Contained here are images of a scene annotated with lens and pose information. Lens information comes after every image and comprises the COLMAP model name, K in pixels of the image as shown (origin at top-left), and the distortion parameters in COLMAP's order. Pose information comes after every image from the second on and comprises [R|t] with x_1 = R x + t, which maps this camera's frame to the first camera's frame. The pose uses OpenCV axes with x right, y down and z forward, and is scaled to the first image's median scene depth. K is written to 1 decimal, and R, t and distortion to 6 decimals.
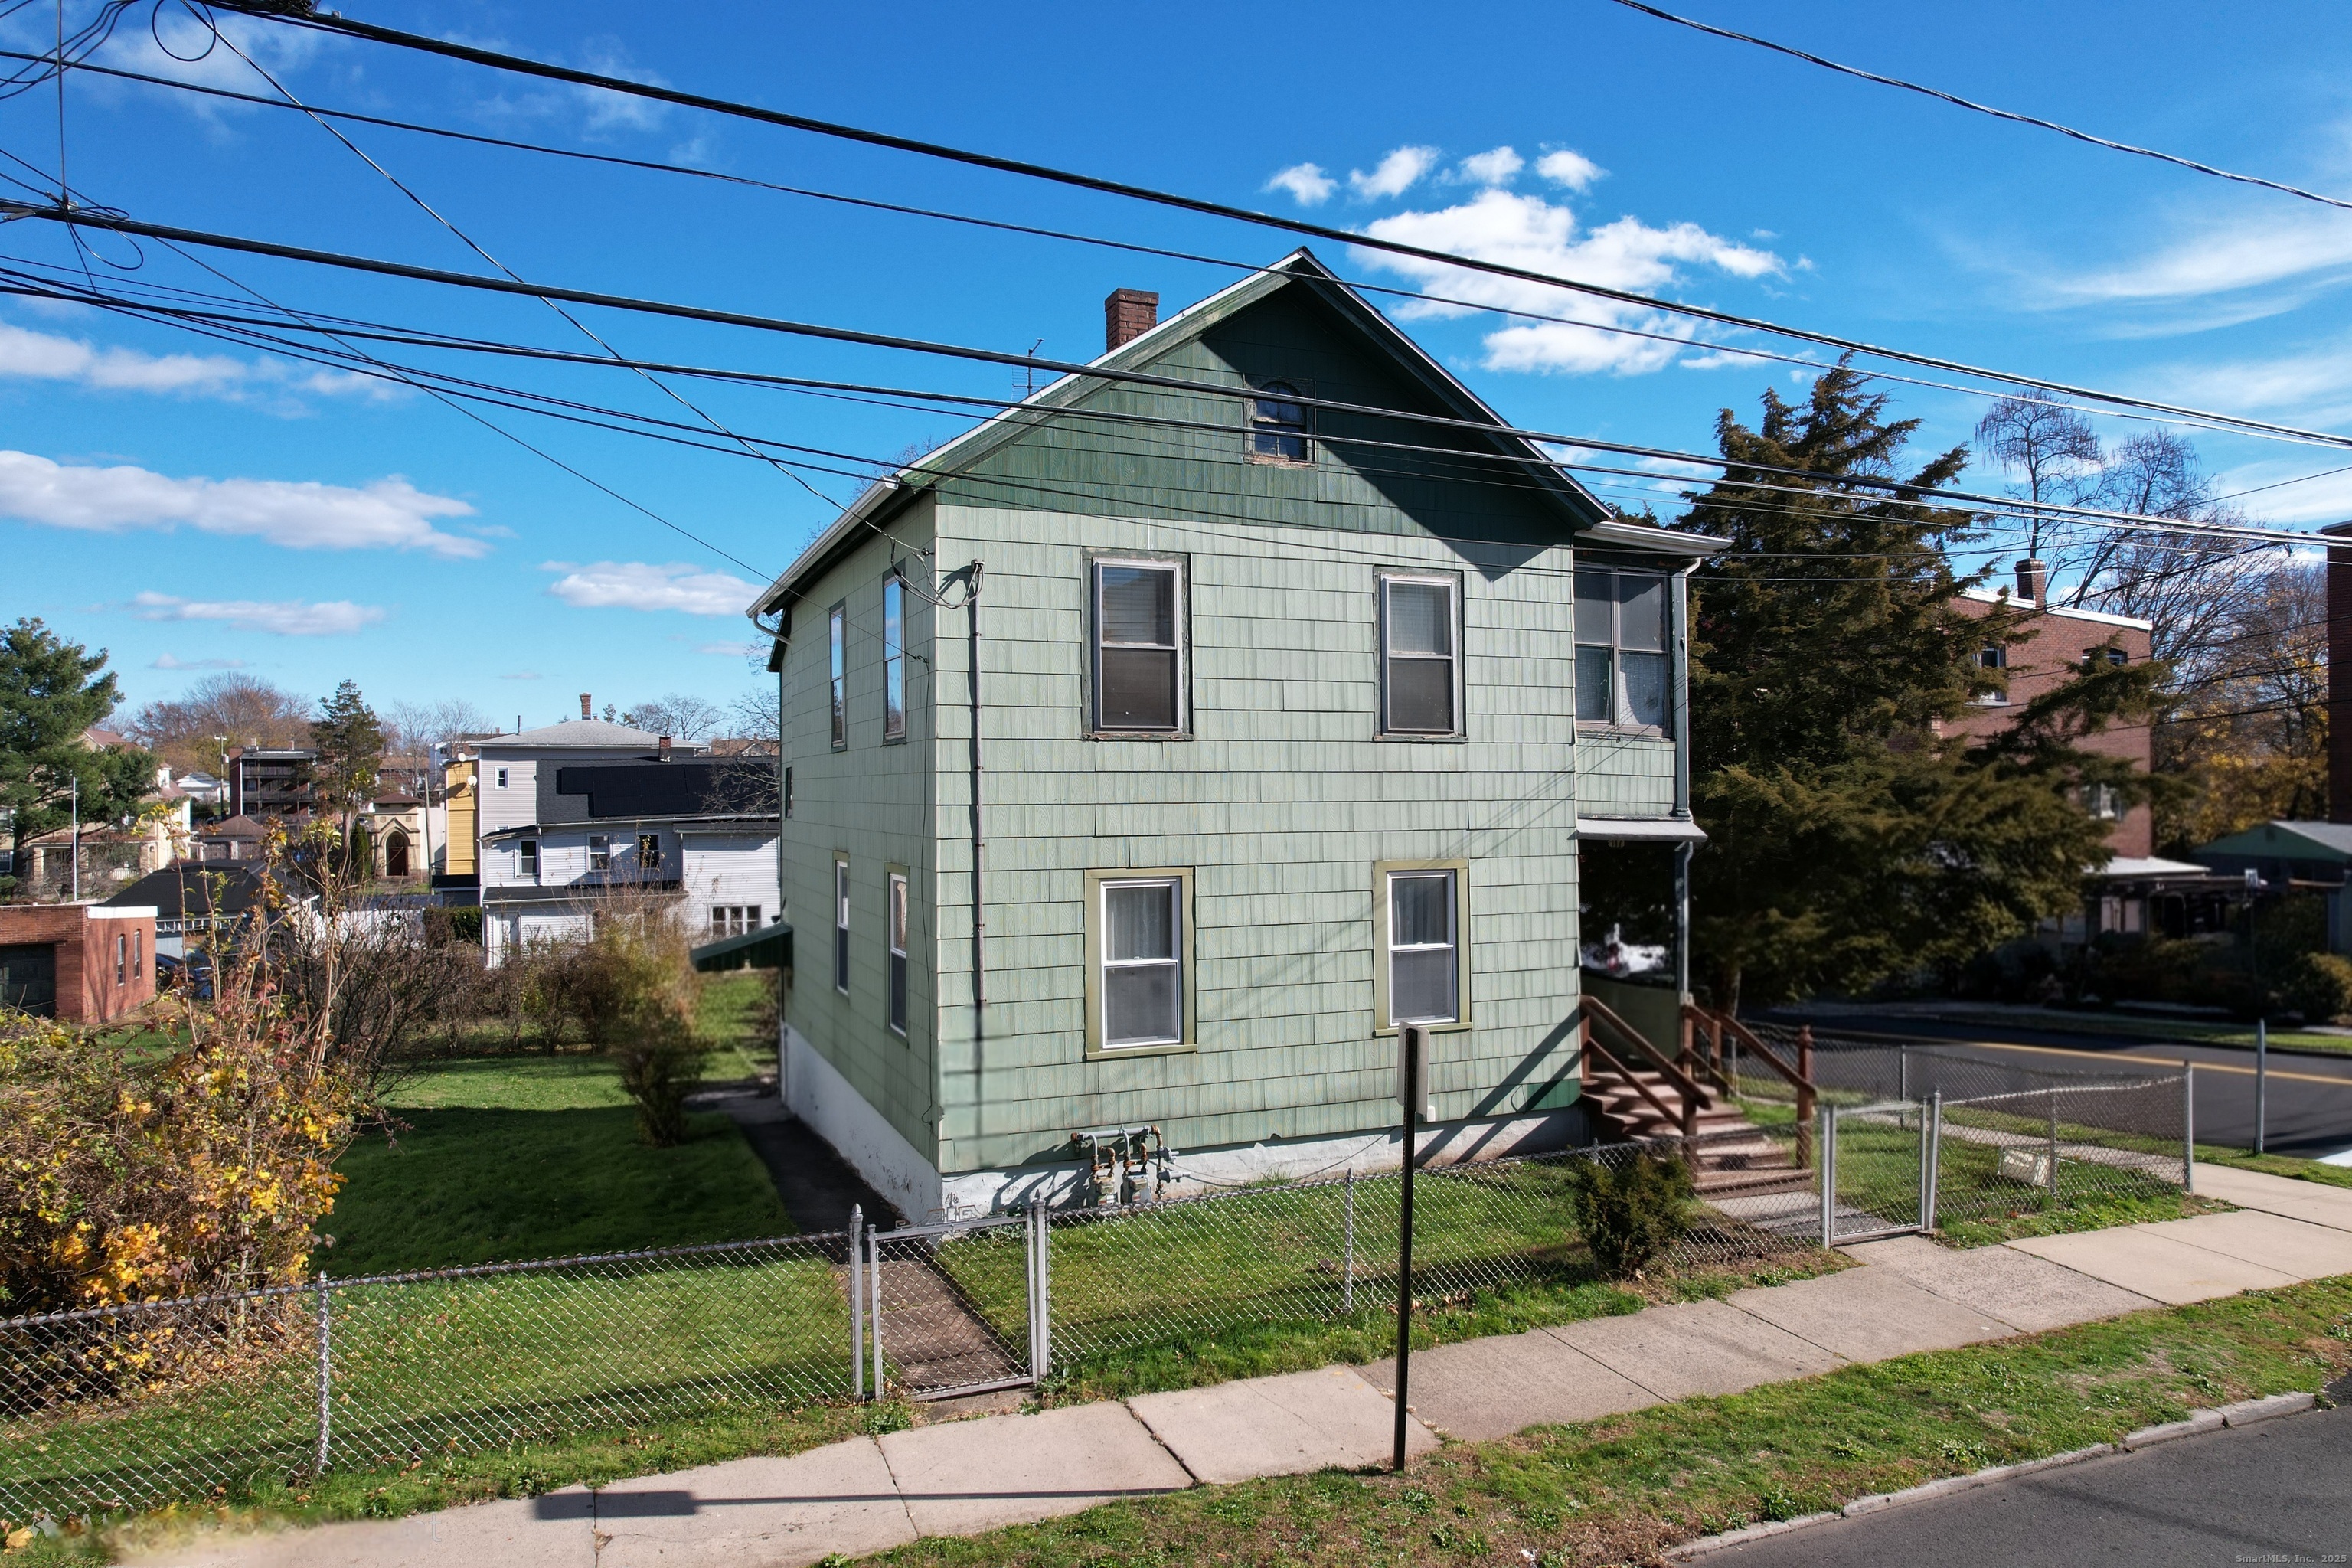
lens RADIAL K [[1507.7, 0, 1183.9], [0, 1507.7, 783.0], [0, 0, 1]] dist [-0.069195, 0.059812]
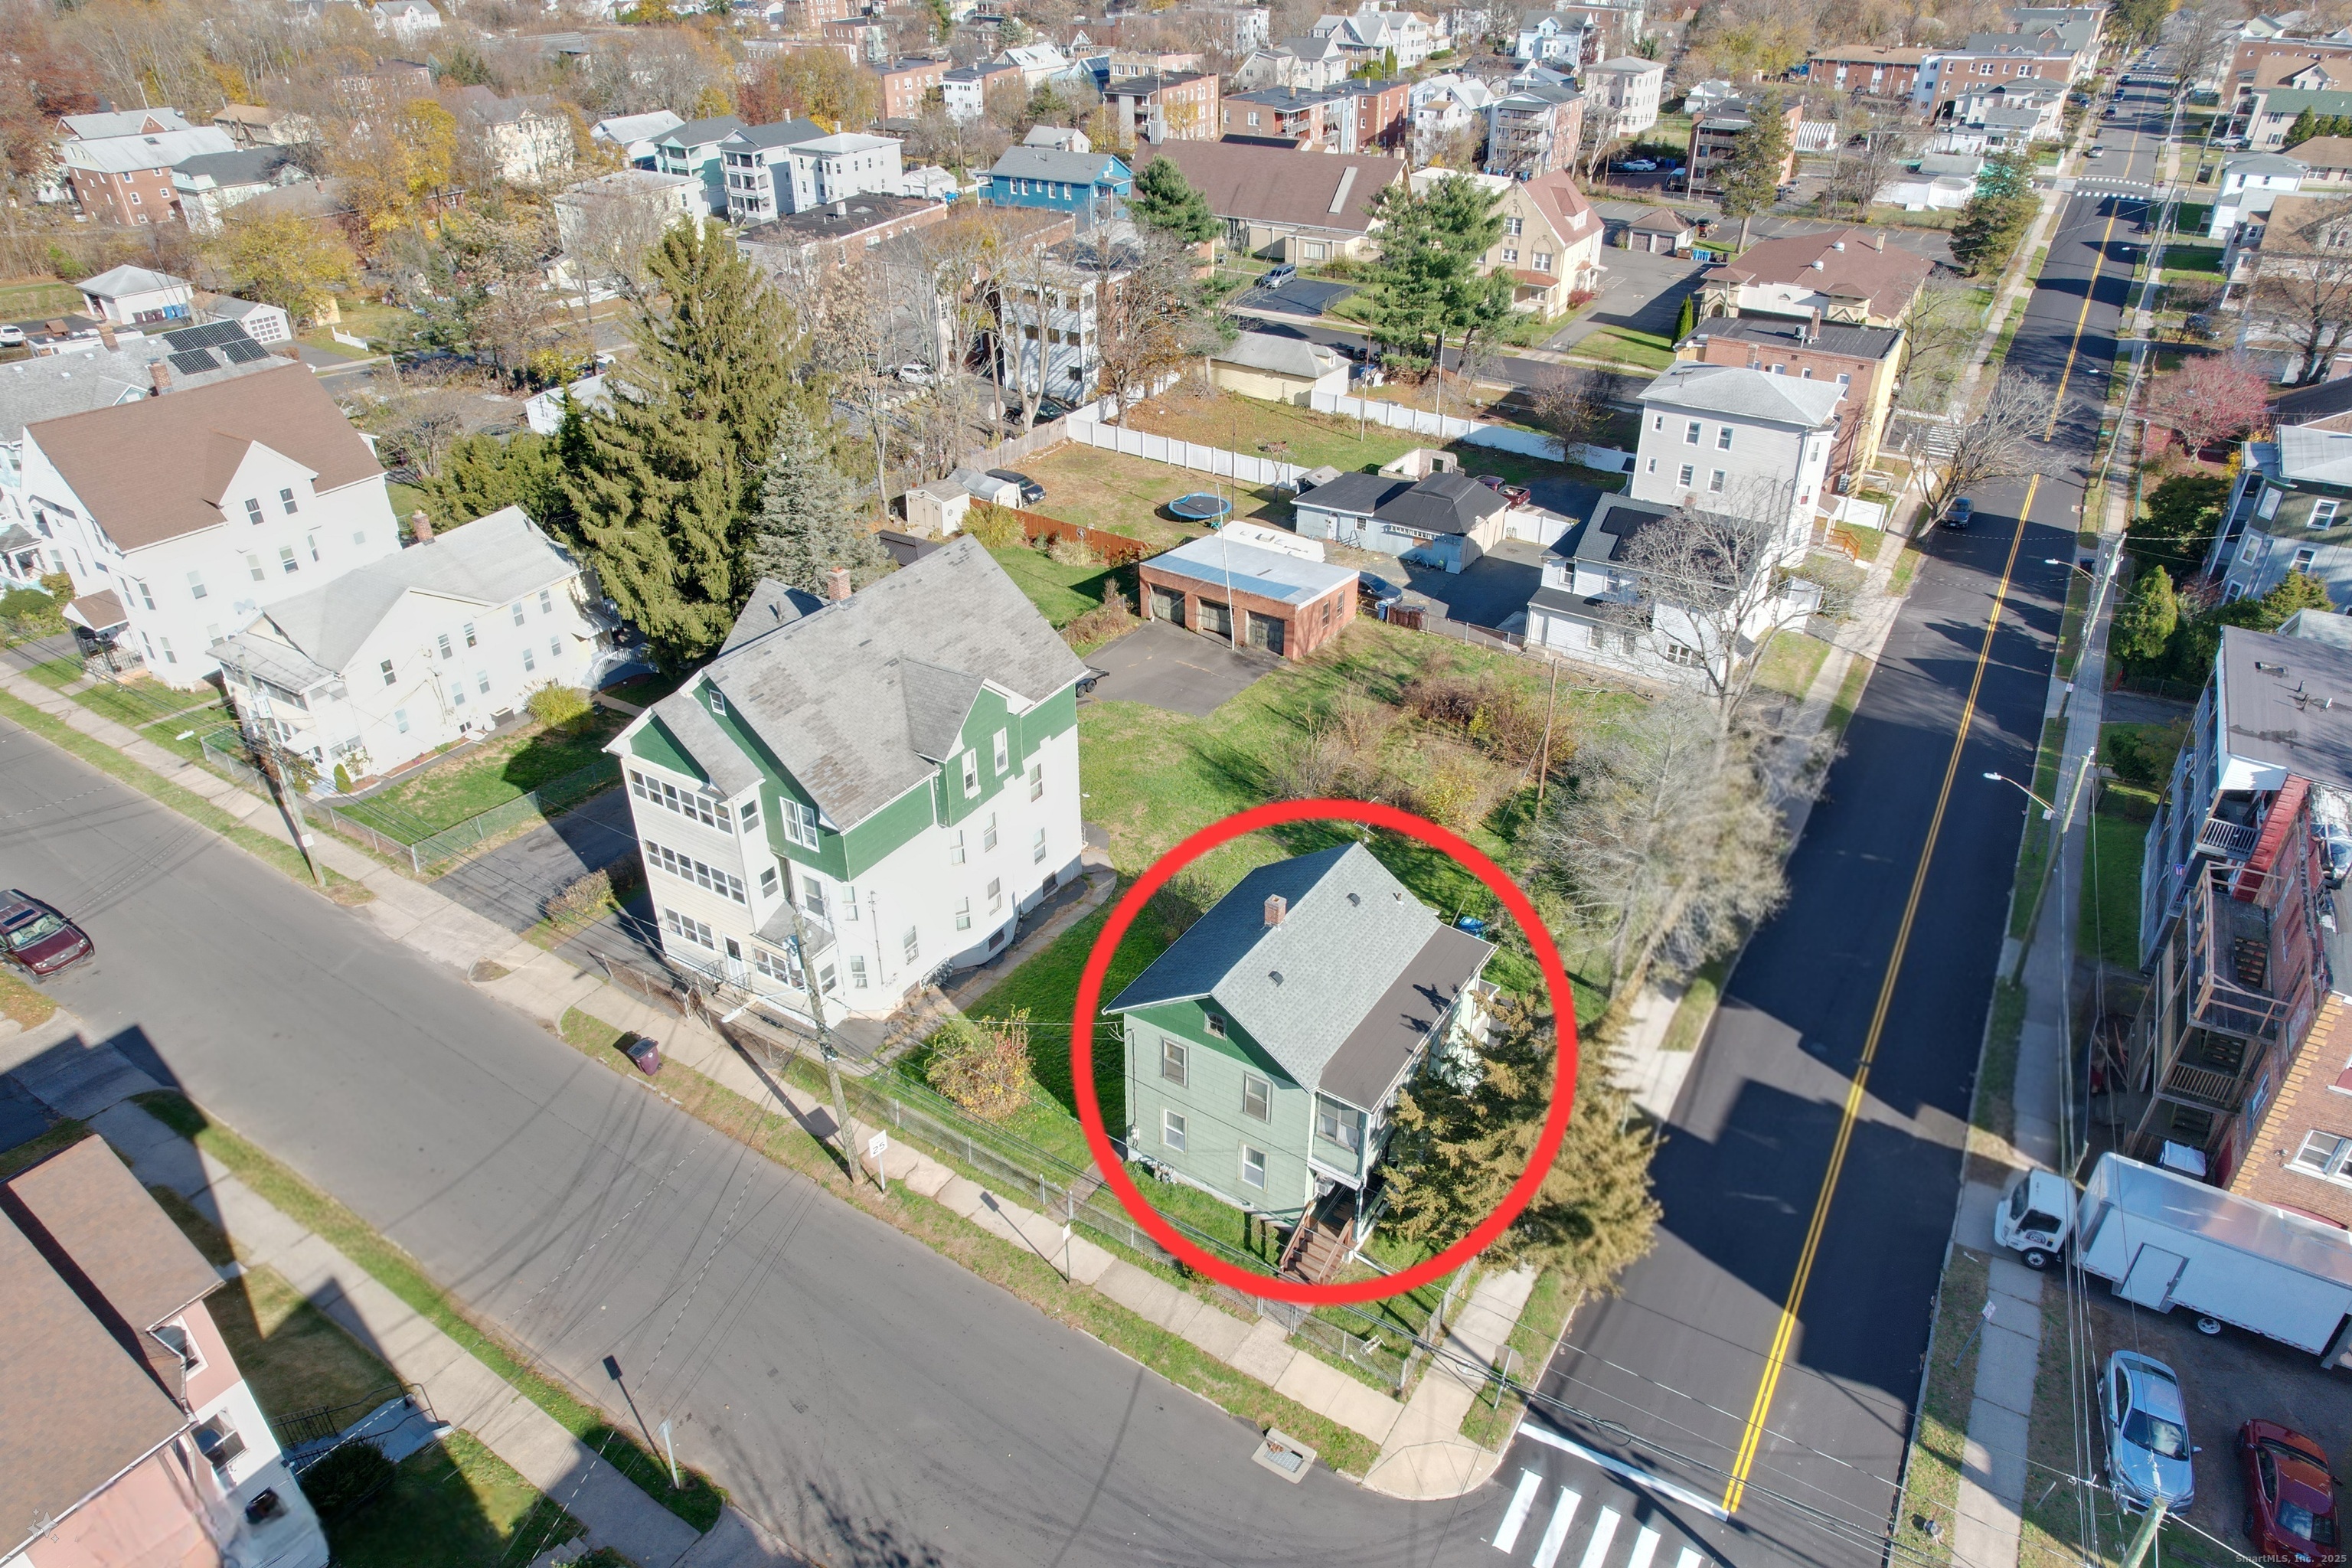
lens RADIAL K [[1507.7, 0, 1183.9], [0, 1507.7, 783.0], [0, 0, 1]] dist [-0.069195, 0.059812]
pose [[0.569719, 0.429424, -0.700725, 2.019909], [-0.002979, 0.853703, 0.520752, -2.315854], [0.821834, -0.294595, 0.487650, -0.446582]]
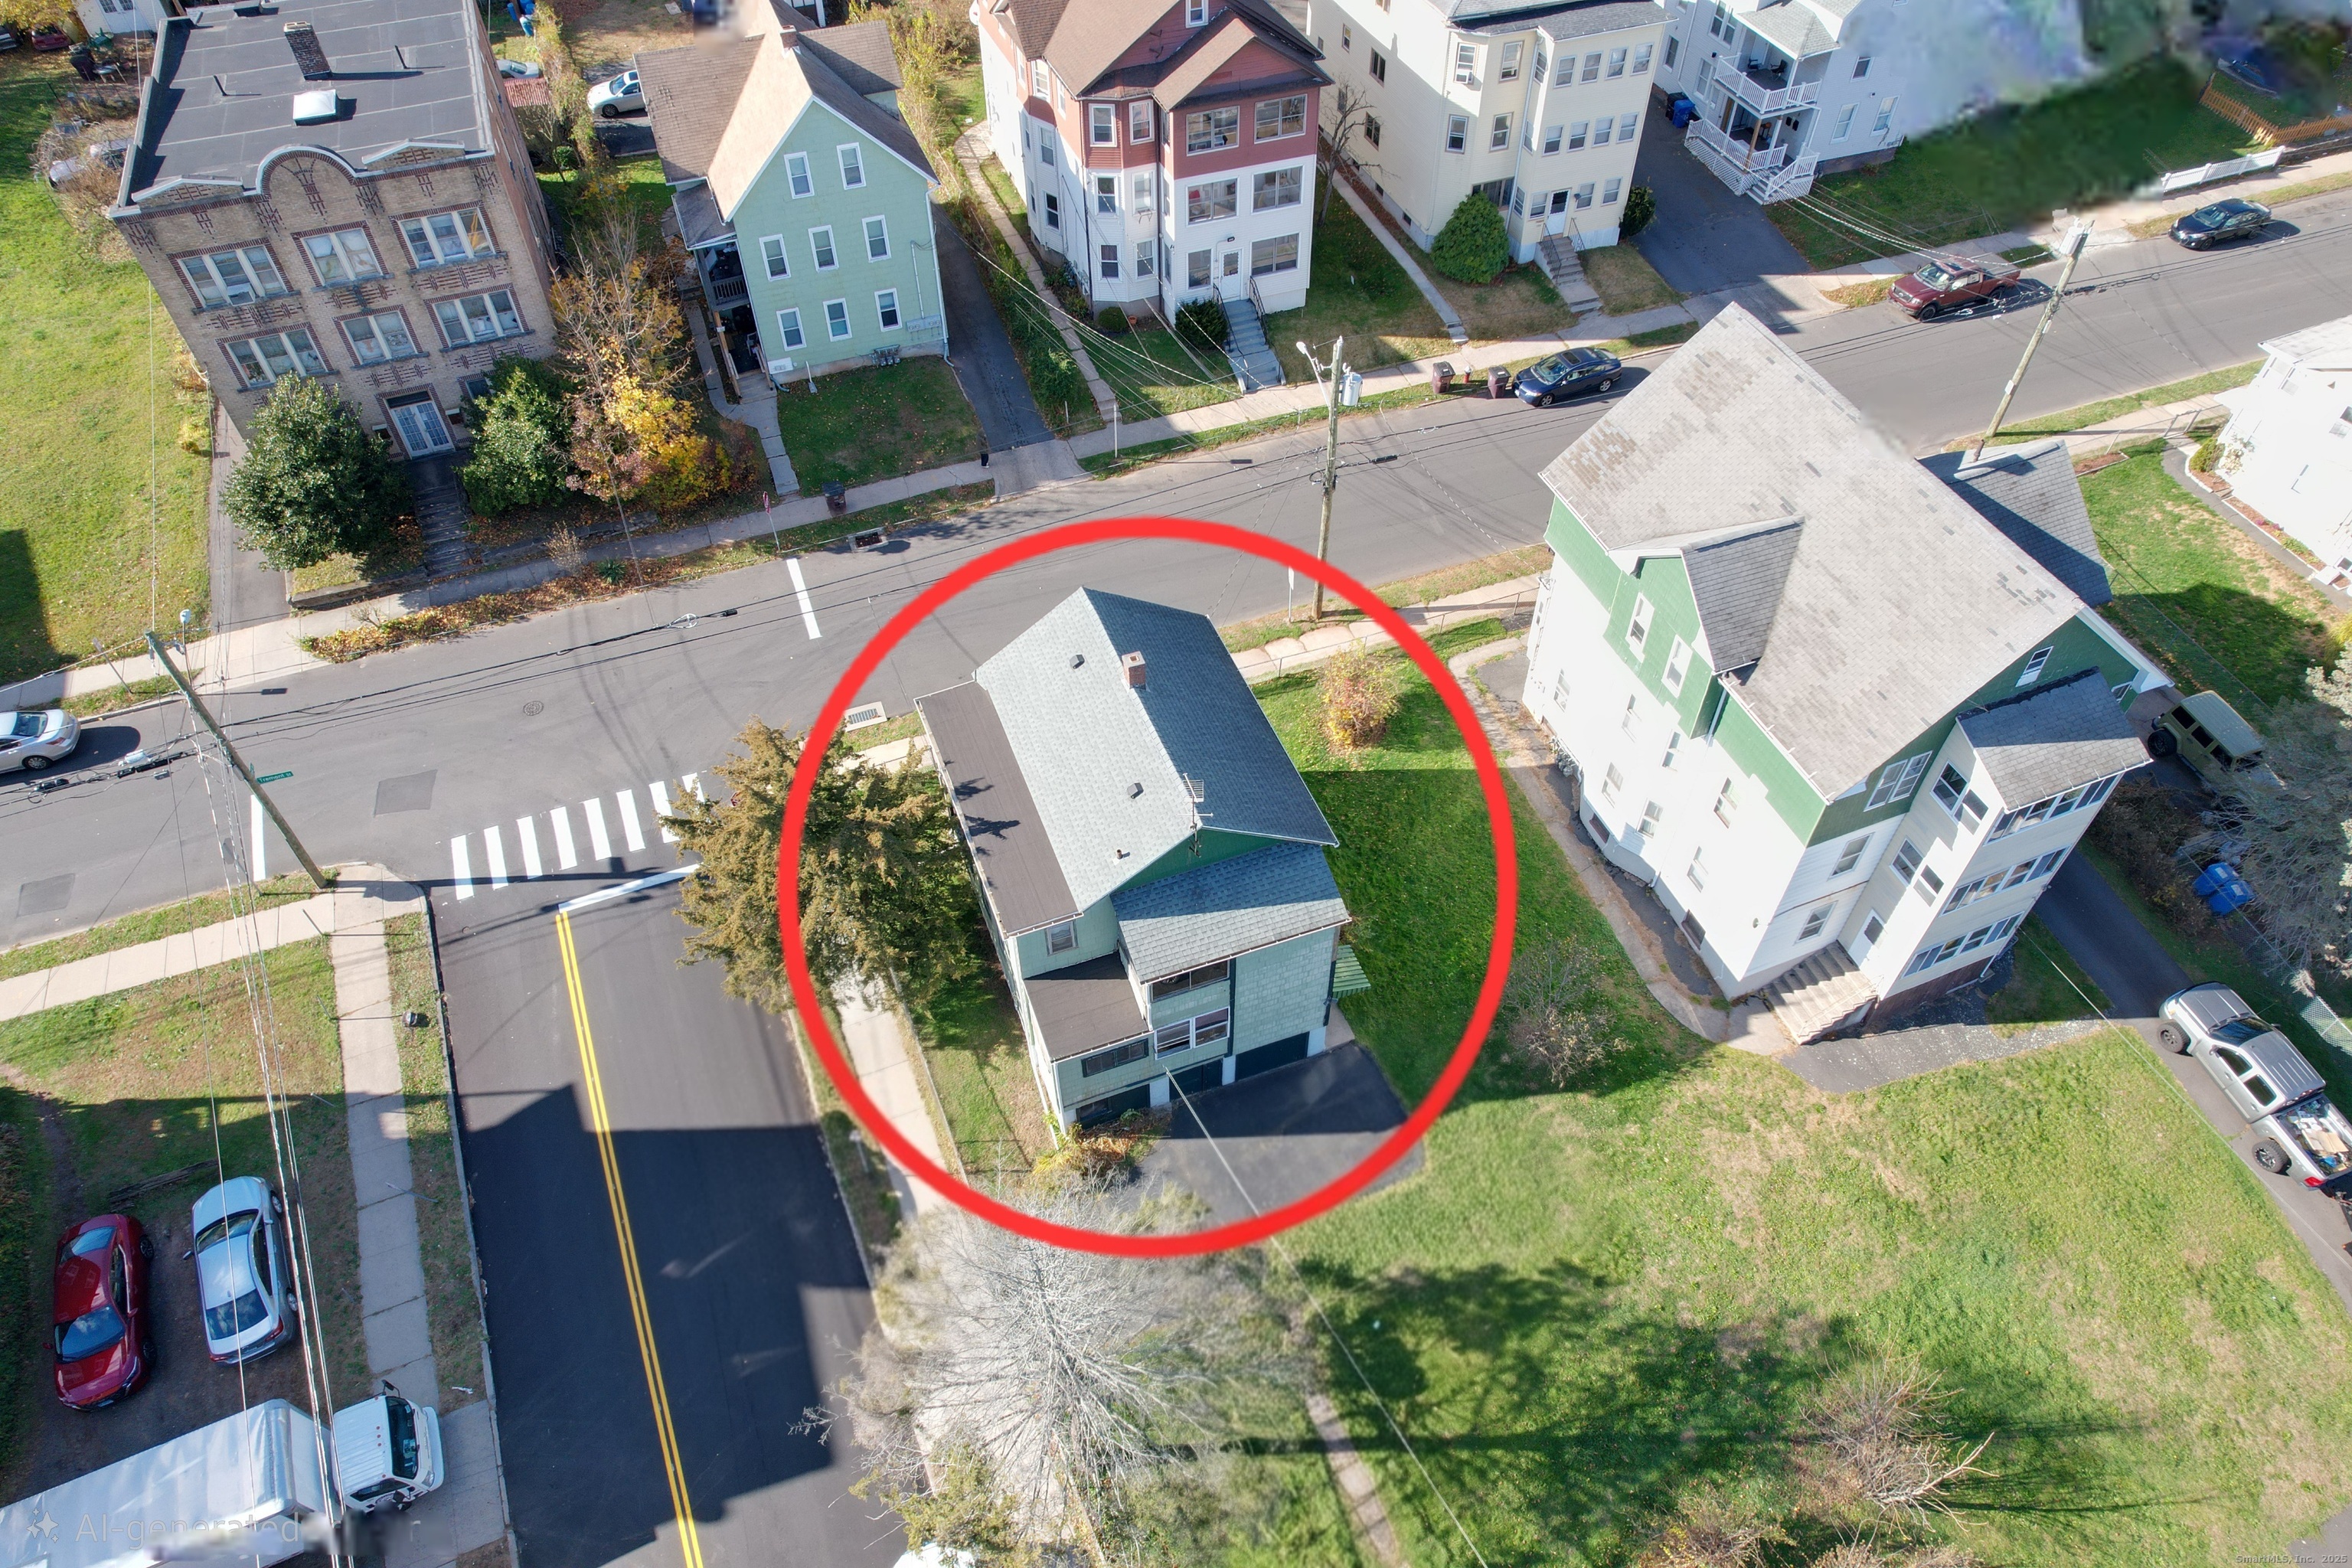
lens RADIAL K [[1507.7, 0, 1183.9], [0, 1507.7, 783.0], [0, 0, 1]] dist [-0.069195, 0.059812]
pose [[-0.999460, -0.015005, 0.029248, -0.222951], [0.012203, 0.656813, 0.753955, -2.366132], [-0.030523, 0.753904, -0.656275, 3.243798]]
